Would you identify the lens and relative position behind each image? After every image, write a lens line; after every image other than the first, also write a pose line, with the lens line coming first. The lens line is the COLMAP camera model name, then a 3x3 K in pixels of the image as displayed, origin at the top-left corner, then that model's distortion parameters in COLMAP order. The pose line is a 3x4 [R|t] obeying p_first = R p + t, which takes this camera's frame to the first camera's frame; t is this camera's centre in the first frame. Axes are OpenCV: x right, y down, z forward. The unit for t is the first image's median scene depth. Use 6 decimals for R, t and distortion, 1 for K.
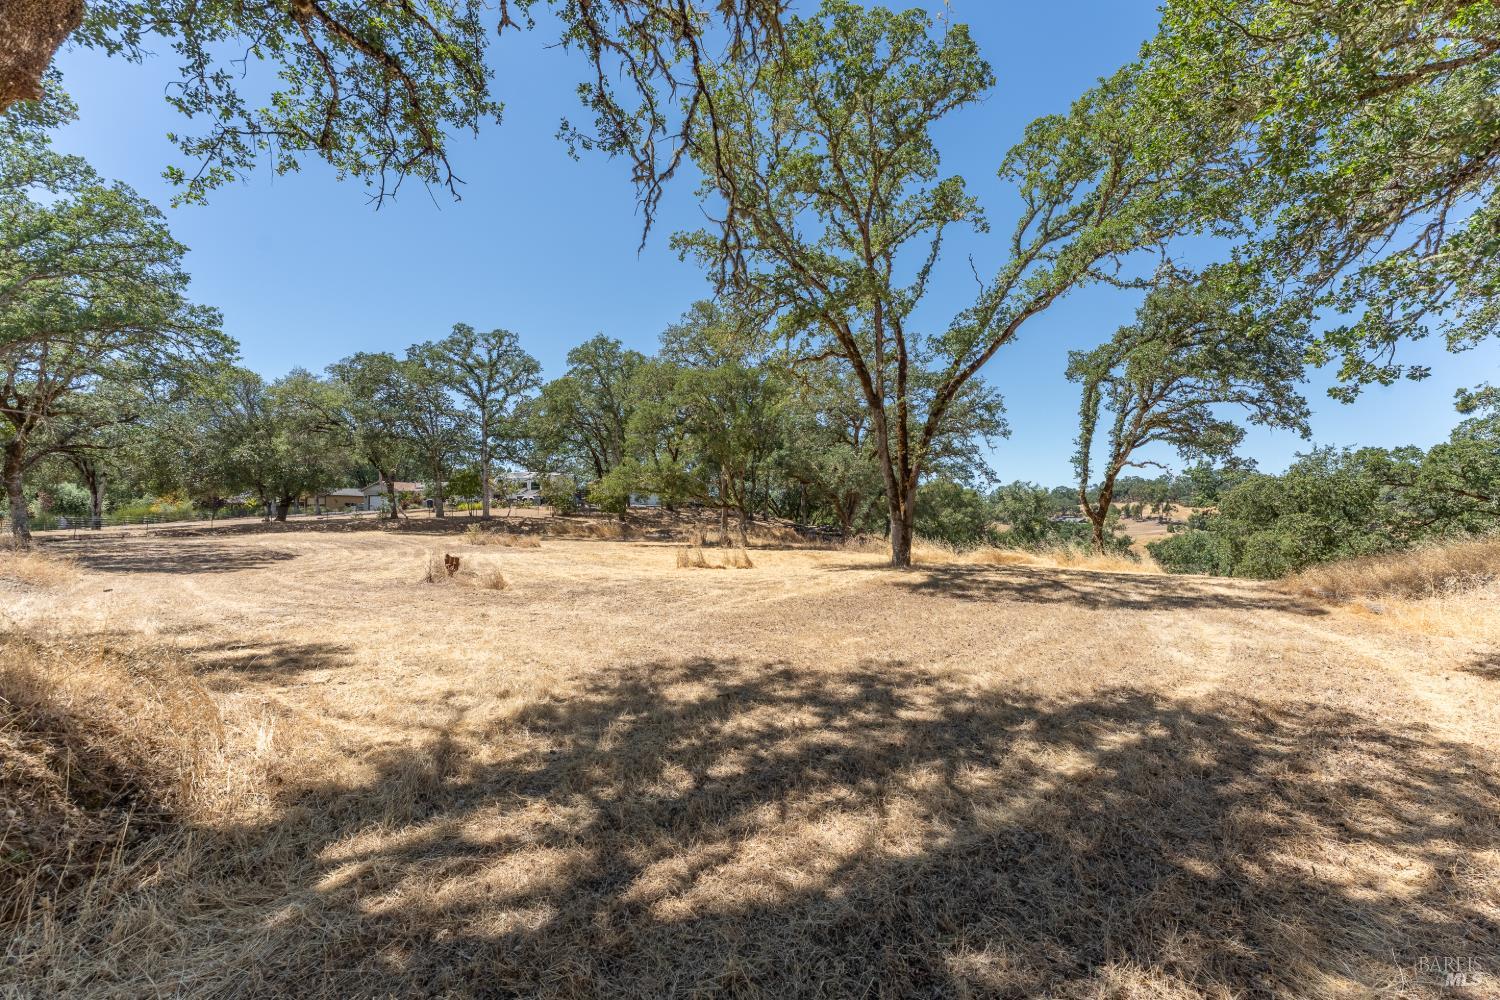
lens RADIAL K [[595.5, 0, 752.3], [0, 595.5, 503.0], [0, 0, 1]] dist [-0.002911, -0.000459]
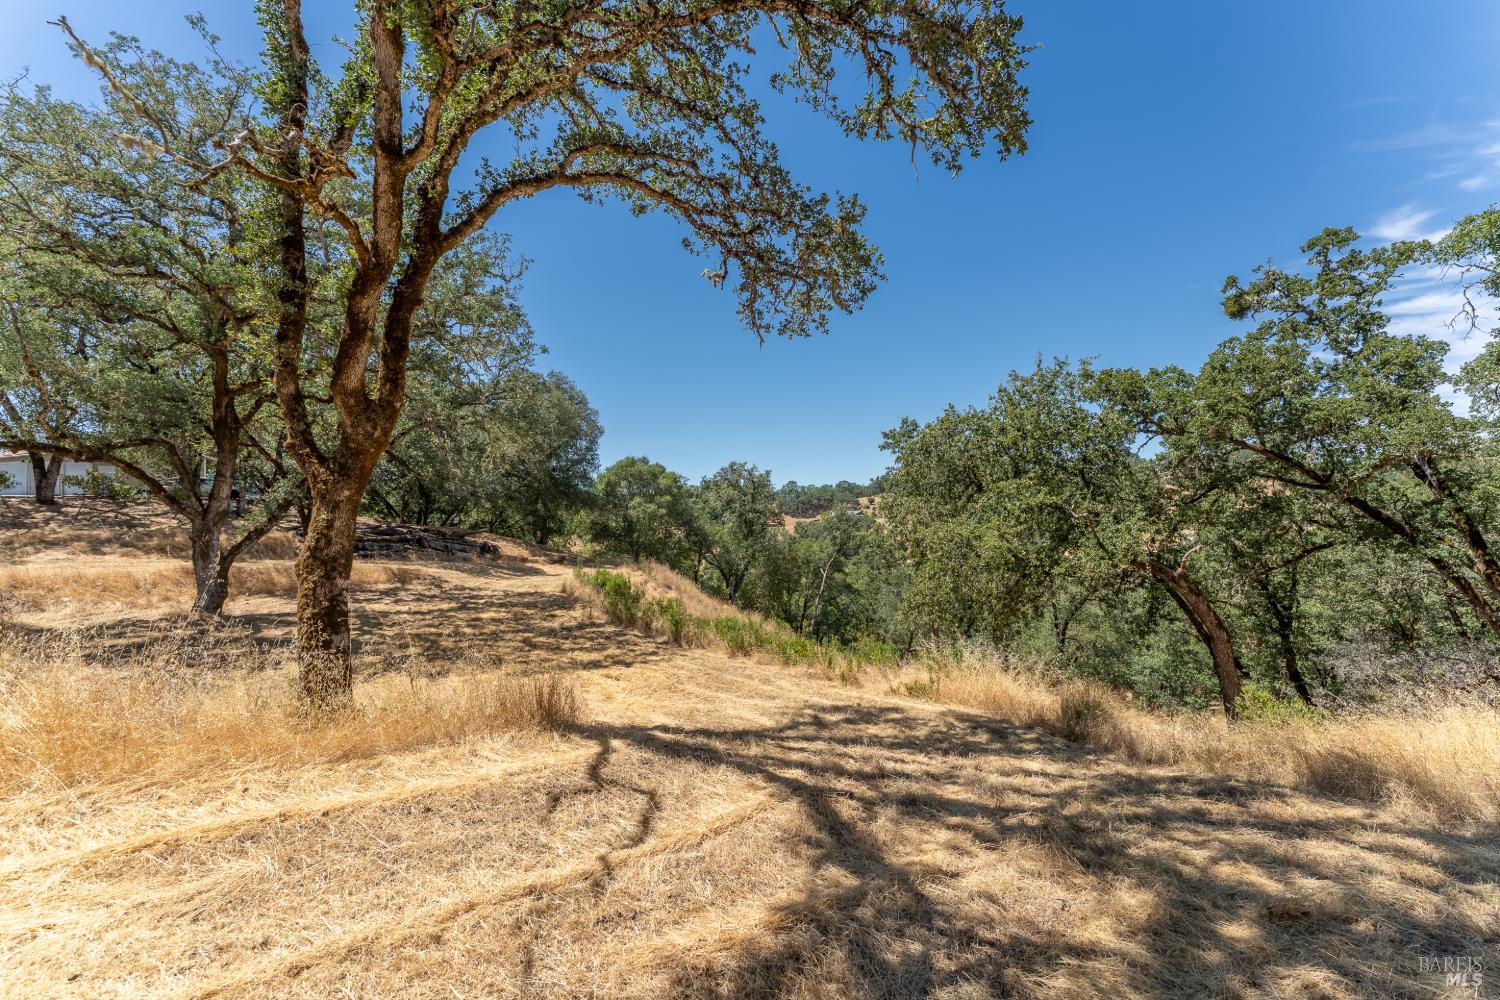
lens RADIAL K [[595.5, 0, 752.3], [0, 595.5, 503.0], [0, 0, 1]] dist [-0.002911, -0.000459]
pose [[0.951653, -0.012646, 0.306916, 0.538612], [0.011155, 0.999916, 0.006611, 0.029523], [-0.306974, -0.002868, 0.951714, 0.571312]]
